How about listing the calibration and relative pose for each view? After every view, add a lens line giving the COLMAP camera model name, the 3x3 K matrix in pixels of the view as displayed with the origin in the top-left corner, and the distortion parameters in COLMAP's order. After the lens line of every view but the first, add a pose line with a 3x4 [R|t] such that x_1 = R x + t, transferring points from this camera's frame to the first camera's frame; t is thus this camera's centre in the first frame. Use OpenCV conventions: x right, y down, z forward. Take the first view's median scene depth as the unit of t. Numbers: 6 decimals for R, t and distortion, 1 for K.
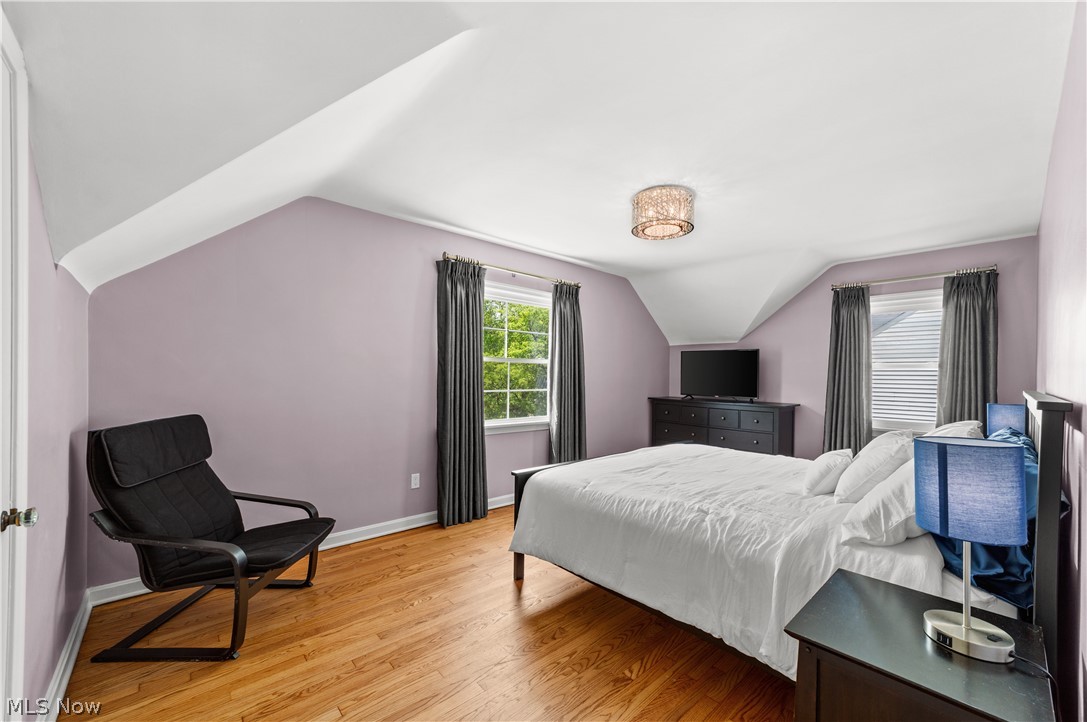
lens RADIAL K [[420.0, 0, 547.0], [0, 420.0, 368.0], [0, 0, 1]] dist [-0.013228, 0.004426]
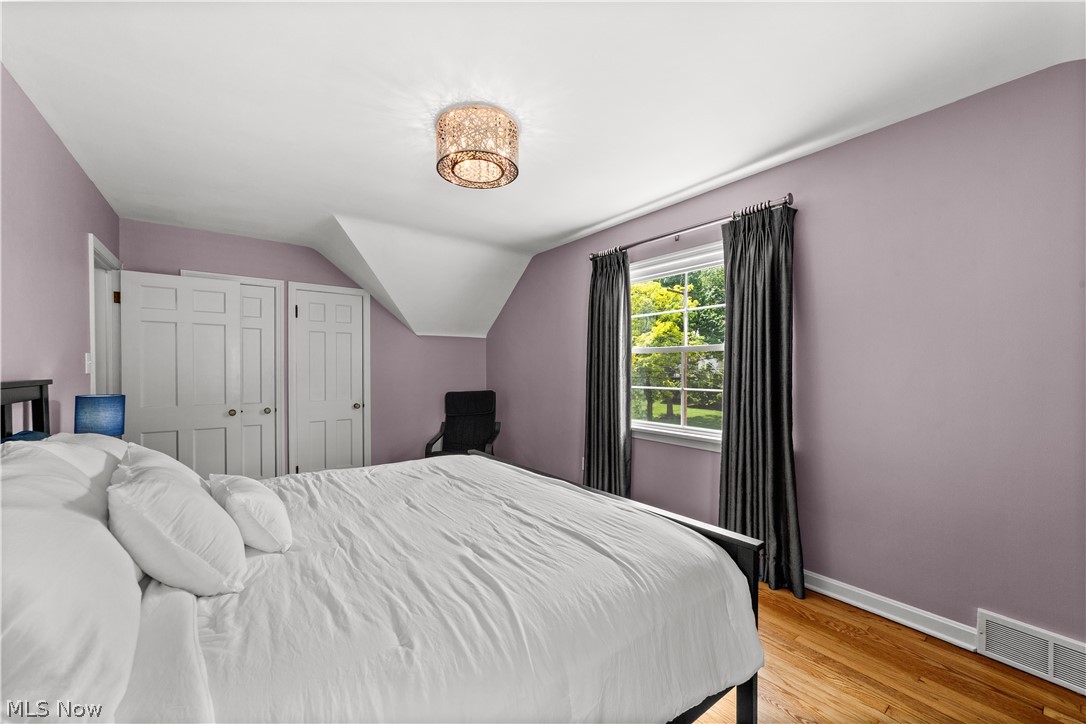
lens RADIAL K [[419.6, 0, 546.6], [0, 419.6, 369.5], [0, 0, 1]] dist [-0.013228, 0.004426]
pose [[-0.097652, -0.008453, -0.995185, 0.736685], [0.006107, 0.999940, -0.009093, 0.024501], [0.995202, -0.006965, -0.097594, 0.873112]]
